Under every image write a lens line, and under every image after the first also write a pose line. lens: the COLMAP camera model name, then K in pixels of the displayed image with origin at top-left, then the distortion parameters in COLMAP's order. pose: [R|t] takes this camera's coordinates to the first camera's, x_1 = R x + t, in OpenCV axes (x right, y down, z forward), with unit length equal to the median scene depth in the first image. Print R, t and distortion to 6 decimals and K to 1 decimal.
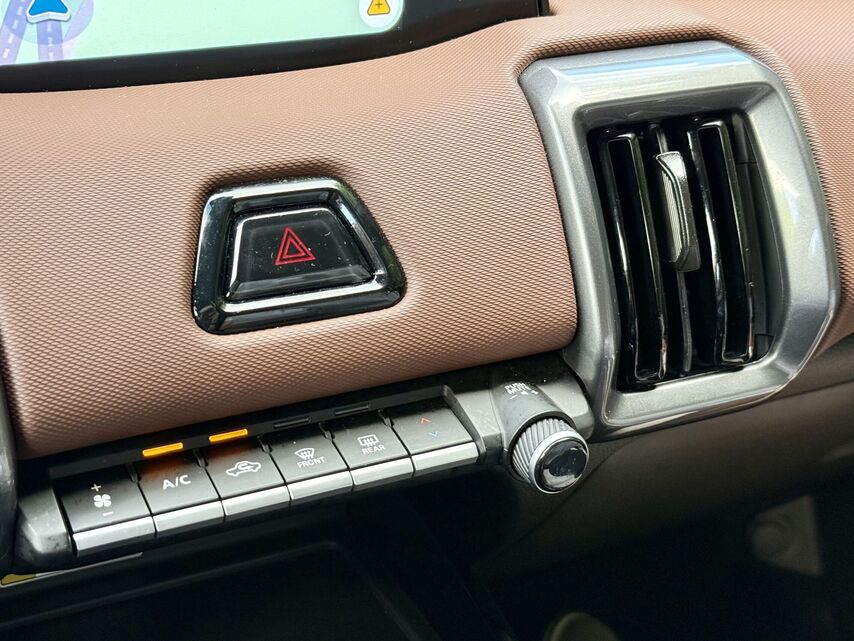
lens RADIAL K [[1200.8, 0, 426.9], [0, 1200.8, 316.5], [0, 0, 1]] dist [0.183254, -0.379330]
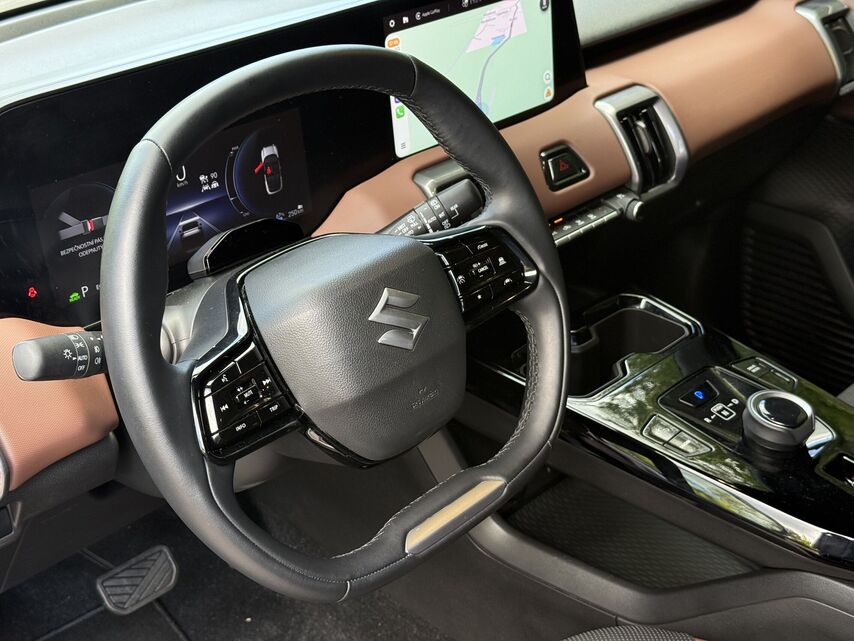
lens RADIAL K [[1200.8, 0, 426.9], [0, 1200.8, 316.5], [0, 0, 1]] dist [0.183254, -0.379330]
pose [[0.932048, -0.228122, 0.281508, -1.444969], [0.231785, 0.972547, 0.020692, 0.190763], [-0.278500, 0.045963, 0.959336, -2.076630]]
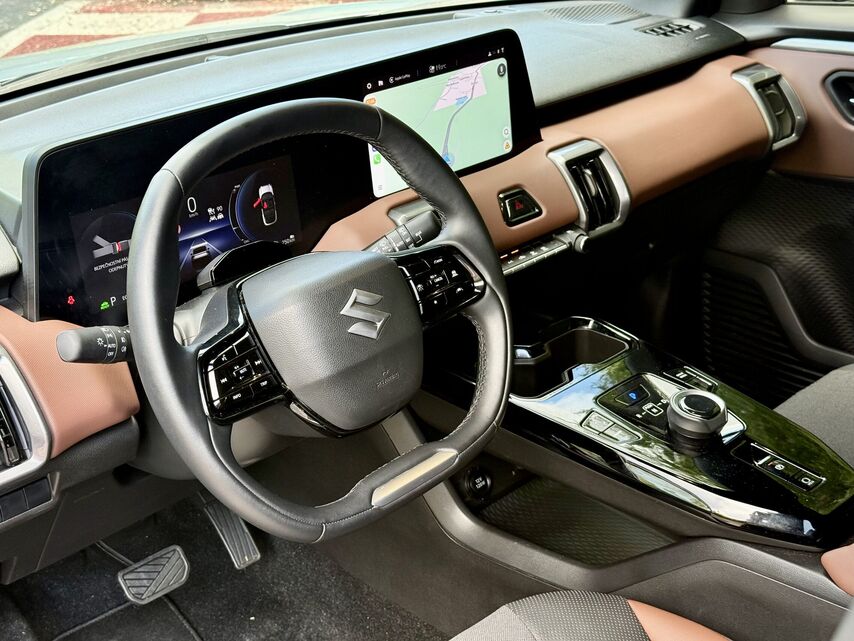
lens RADIAL K [[1200.8, 0, 426.9], [0, 1200.8, 316.5], [0, 0, 1]] dist [0.183254, -0.379330]
pose [[0.934638, -0.215912, 0.282547, -1.517709], [0.238253, 0.970074, -0.046822, 0.396551], [-0.263982, 0.111079, 0.958110, -2.608786]]
